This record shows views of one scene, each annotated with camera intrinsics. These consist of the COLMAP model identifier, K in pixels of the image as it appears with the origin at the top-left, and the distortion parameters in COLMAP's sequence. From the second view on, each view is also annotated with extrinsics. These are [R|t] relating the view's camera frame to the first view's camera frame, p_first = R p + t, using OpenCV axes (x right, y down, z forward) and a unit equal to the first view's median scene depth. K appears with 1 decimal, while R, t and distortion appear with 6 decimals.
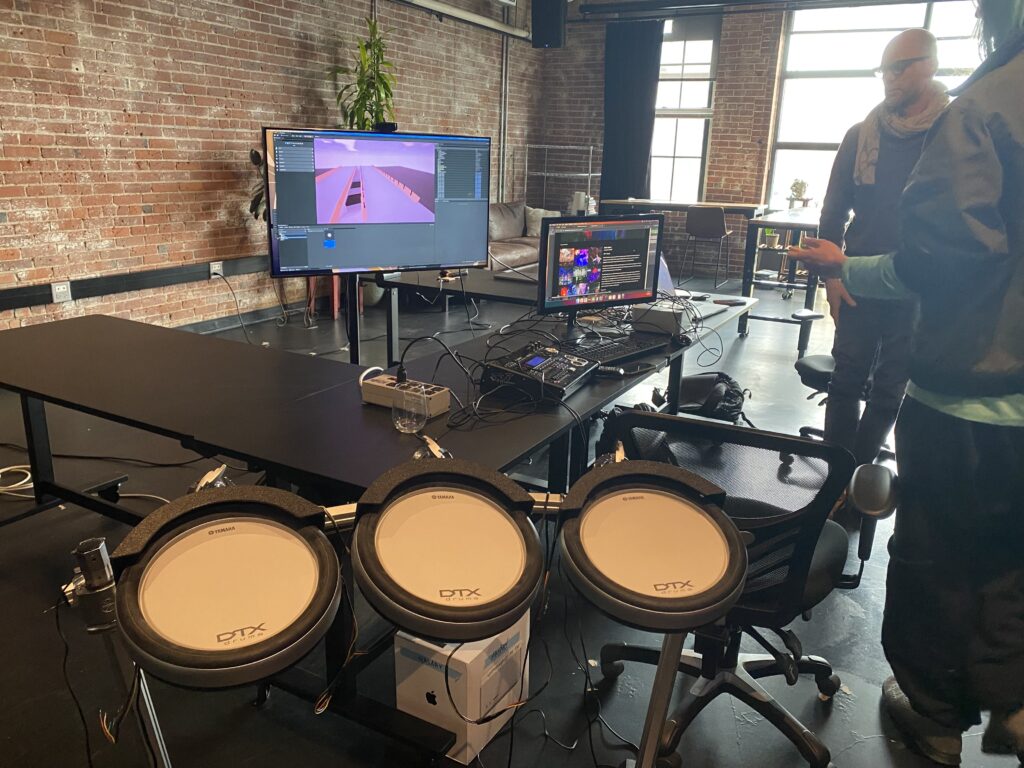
lens RADIAL K [[794.3, 0, 508.7], [0, 794.3, 377.8], [0, 0, 1]] dist [0.011134, -0.012820]
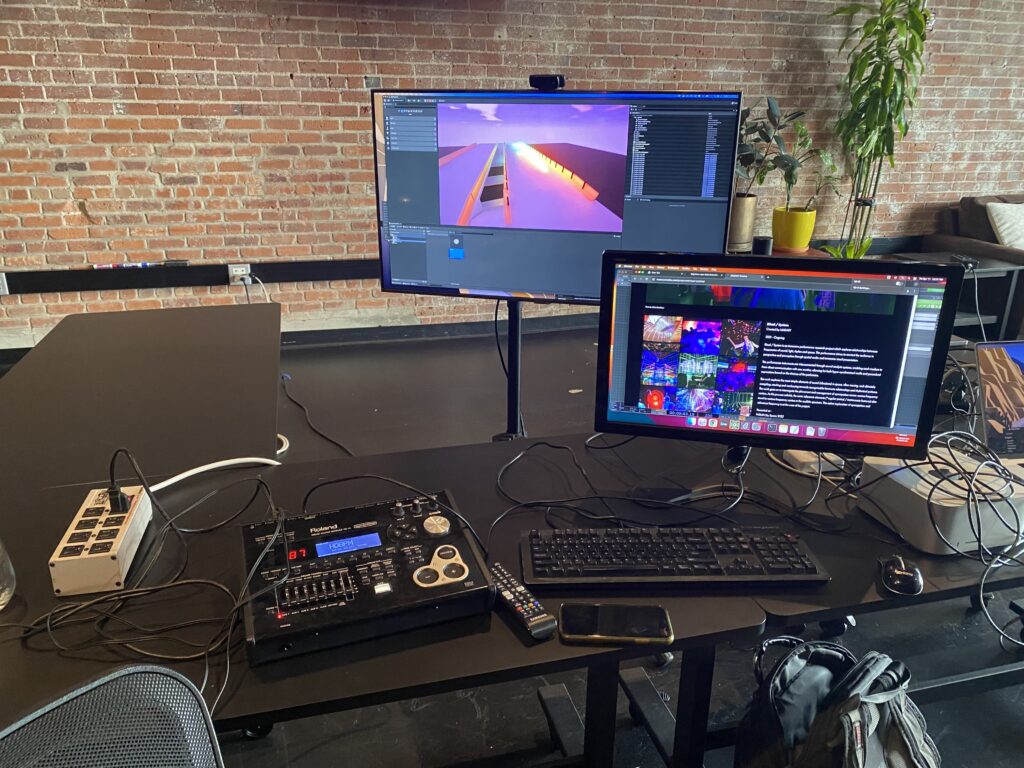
lens RADIAL K [[794.3, 0, 508.7], [0, 794.3, 377.8], [0, 0, 1]] dist [0.011134, -0.012820]
pose [[0.690476, 0.210882, -0.691934, 0.210003], [-0.185698, 0.976179, 0.112205, -0.095884], [0.699114, 0.051016, 0.713188, 0.344216]]
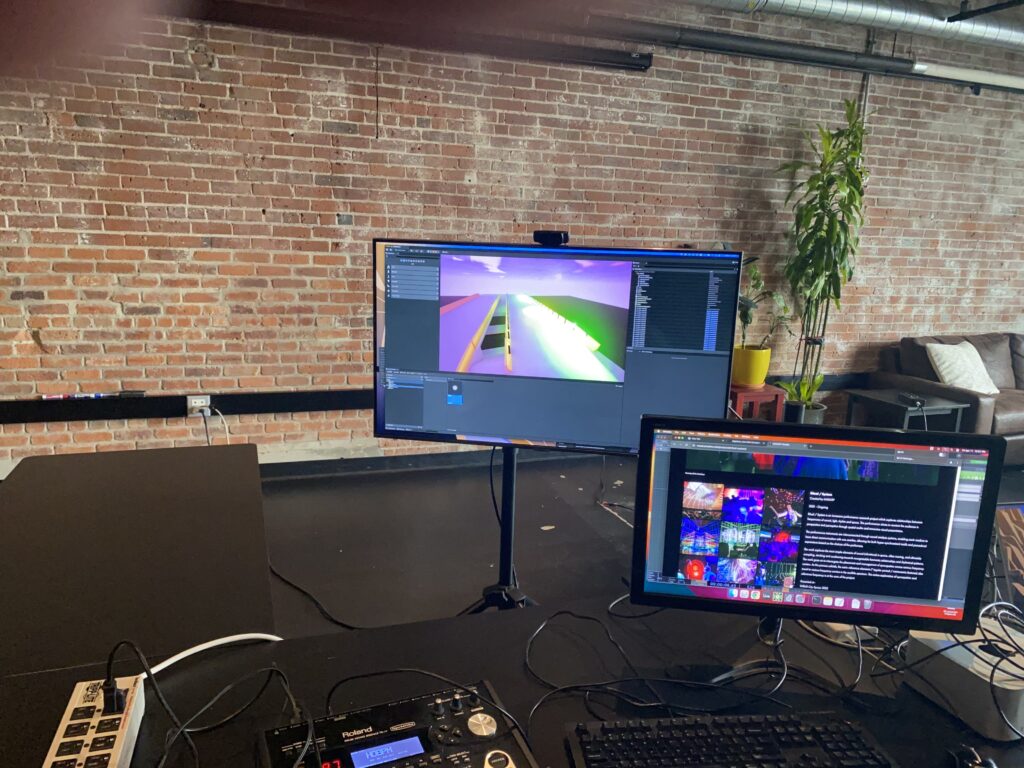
lens RADIAL K [[789.3, 0, 512.0], [0, 789.3, 384.0], [0, 0, 1]] dist [0.035885, -0.056866]
pose [[0.744326, 0.117708, -0.657361, 0.173080], [-0.193606, 0.980105, -0.043720, -0.104998], [0.639137, 0.159811, 0.752306, 0.329278]]
